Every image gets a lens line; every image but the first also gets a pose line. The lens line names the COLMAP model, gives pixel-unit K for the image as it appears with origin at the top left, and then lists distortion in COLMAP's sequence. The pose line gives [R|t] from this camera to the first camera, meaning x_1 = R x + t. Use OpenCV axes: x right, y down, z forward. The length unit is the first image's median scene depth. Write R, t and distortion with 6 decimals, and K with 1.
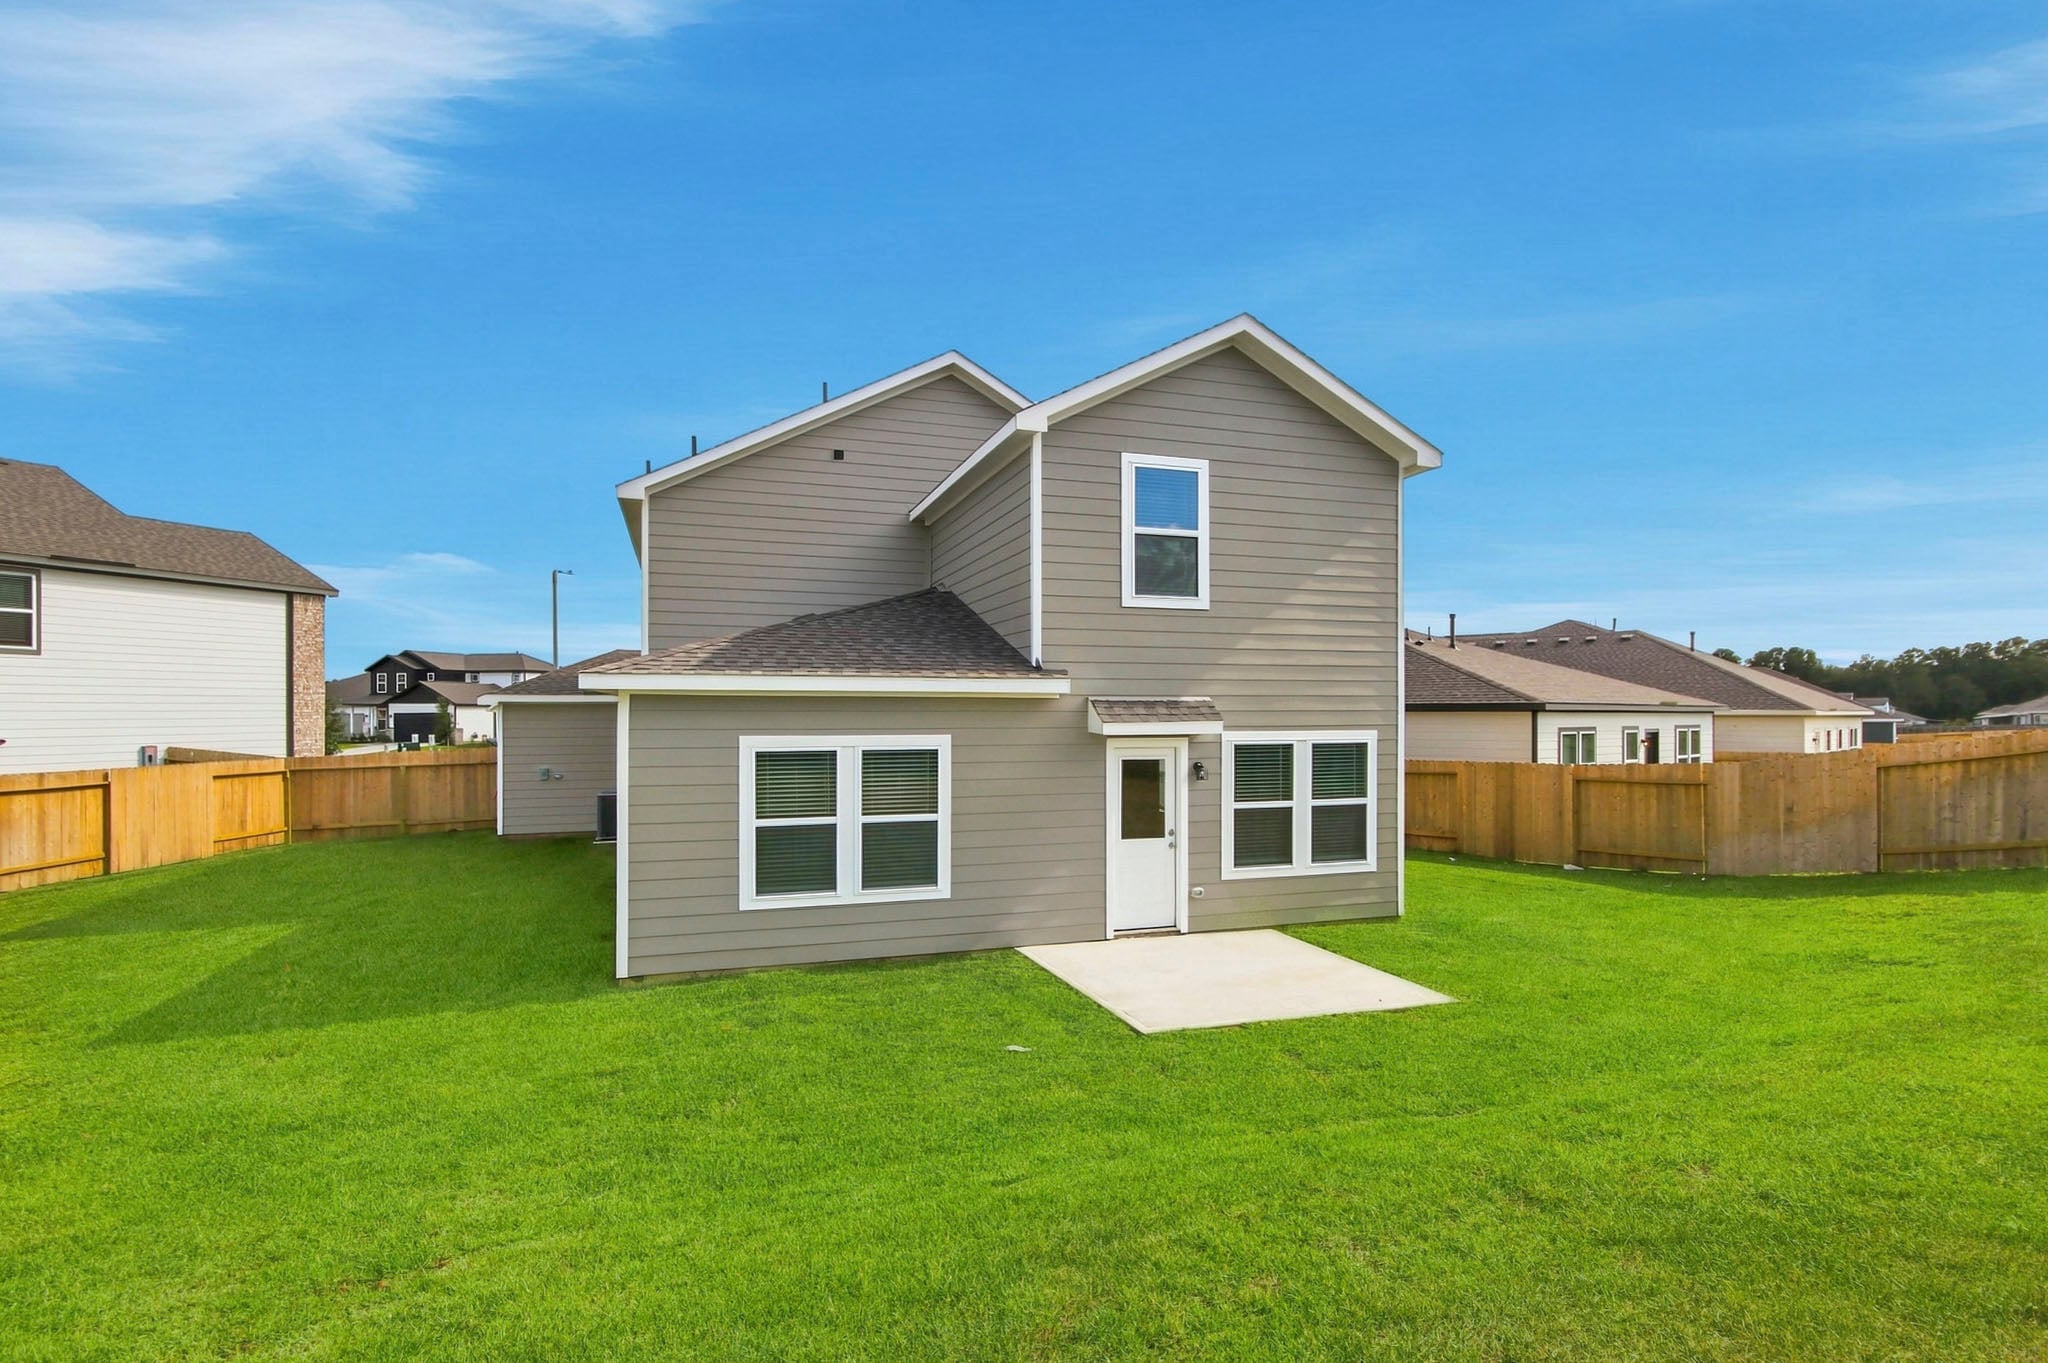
lens RADIAL K [[929.4, 0, 1070.3], [0, 929.4, 692.0], [0, 0, 1]] dist [0.017874, 0.000192]
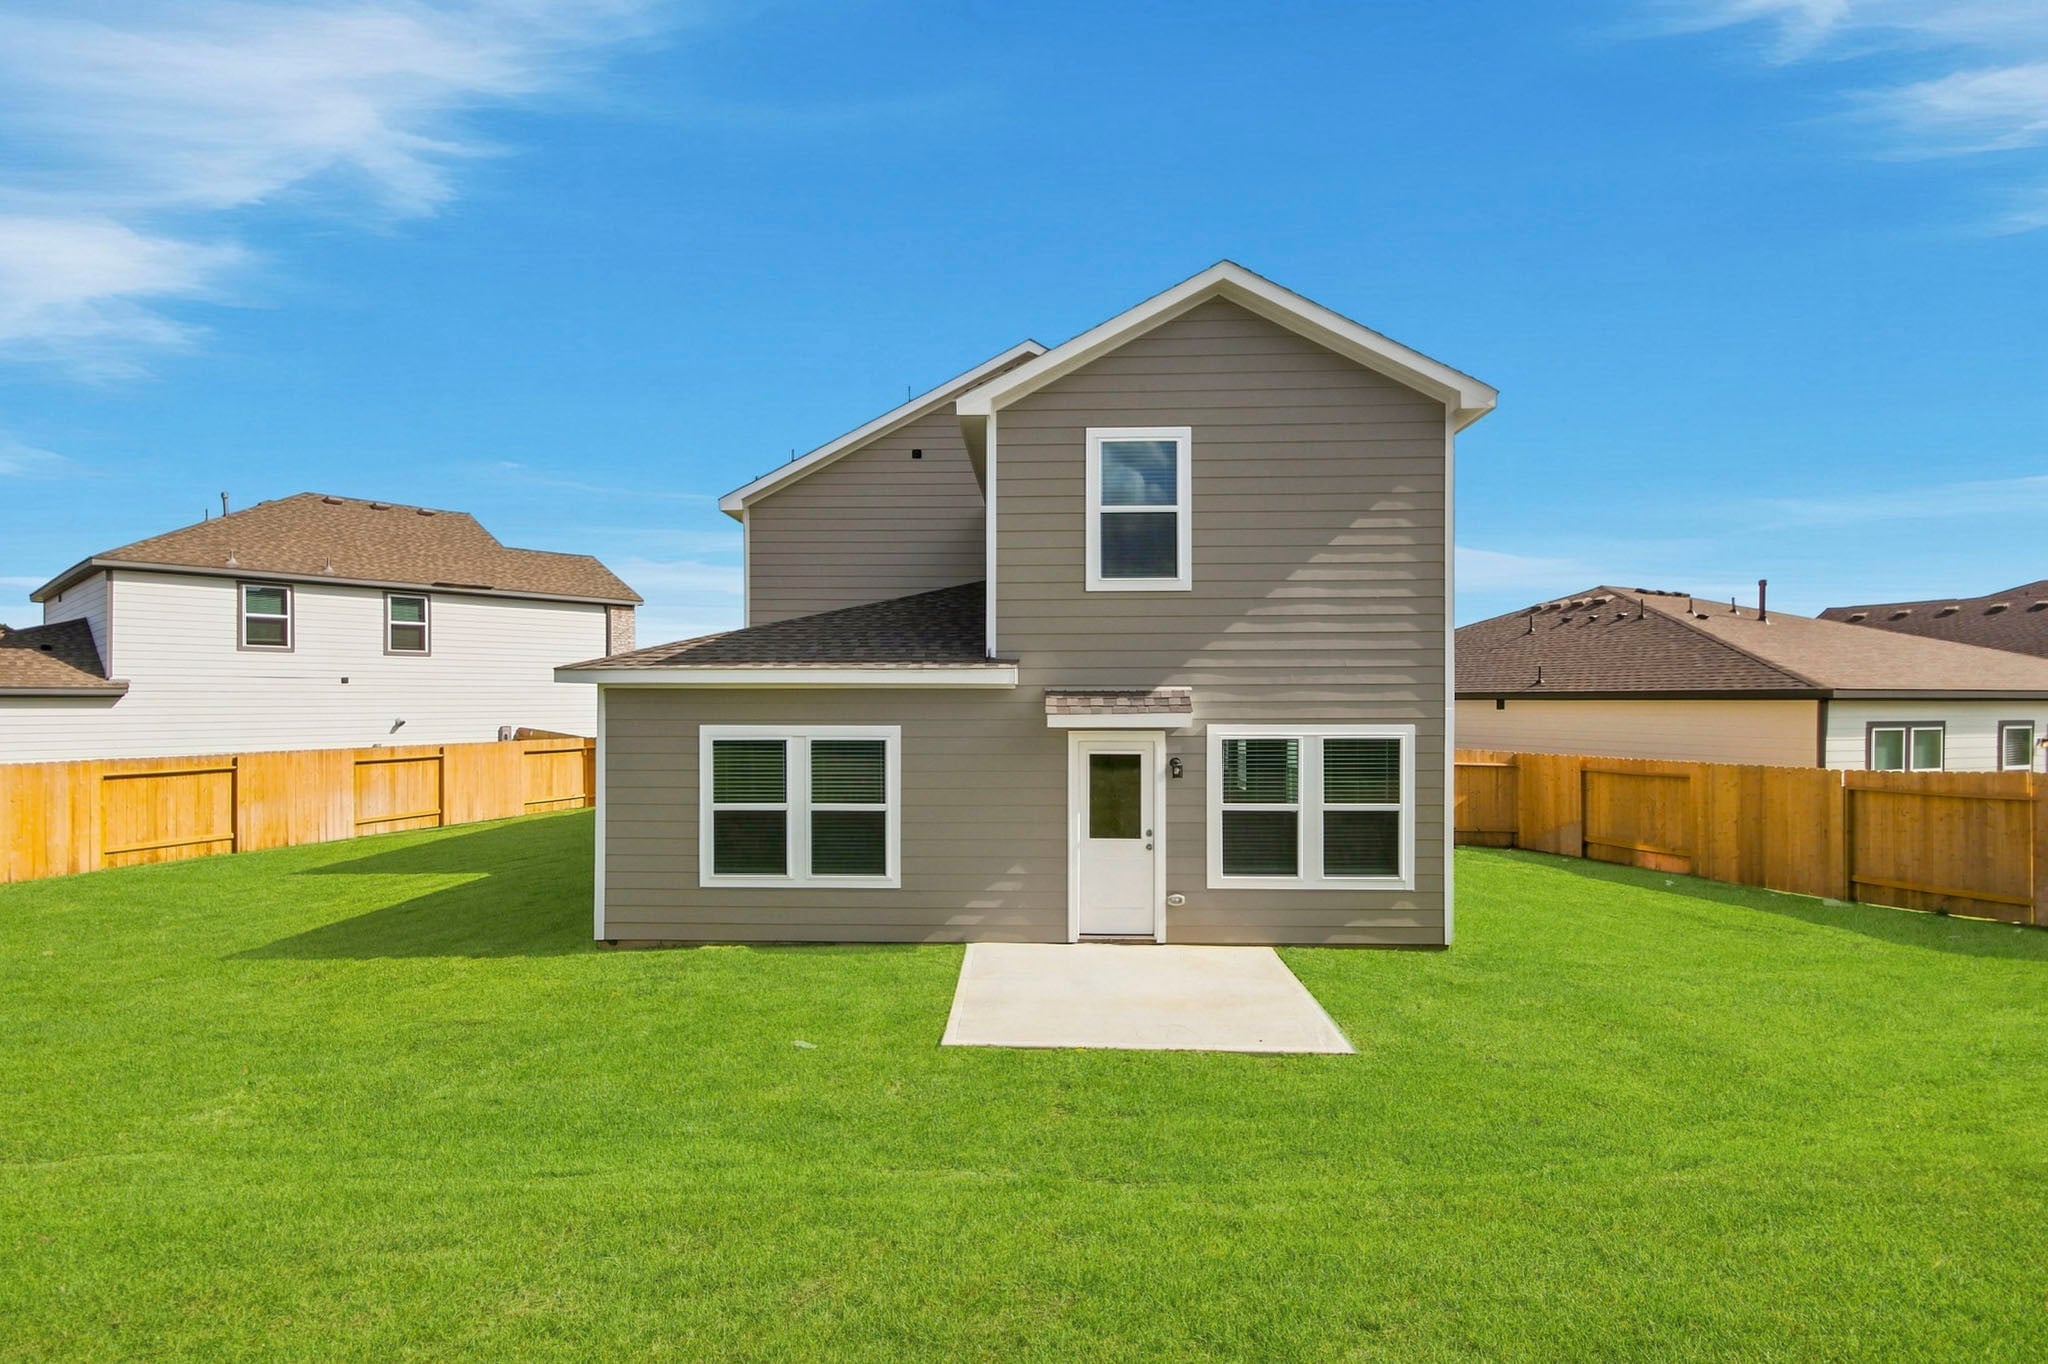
lens RADIAL K [[929.4, 0, 1024.6], [0, 929.4, 682.2], [0, 0, 1]] dist [0.017874, 0.000192]
pose [[0.945828, -0.006557, -0.324601, 0.288424], [0.007304, 0.999973, 0.001084, -0.001042], [0.324585, -0.003397, 0.945850, 0.083098]]
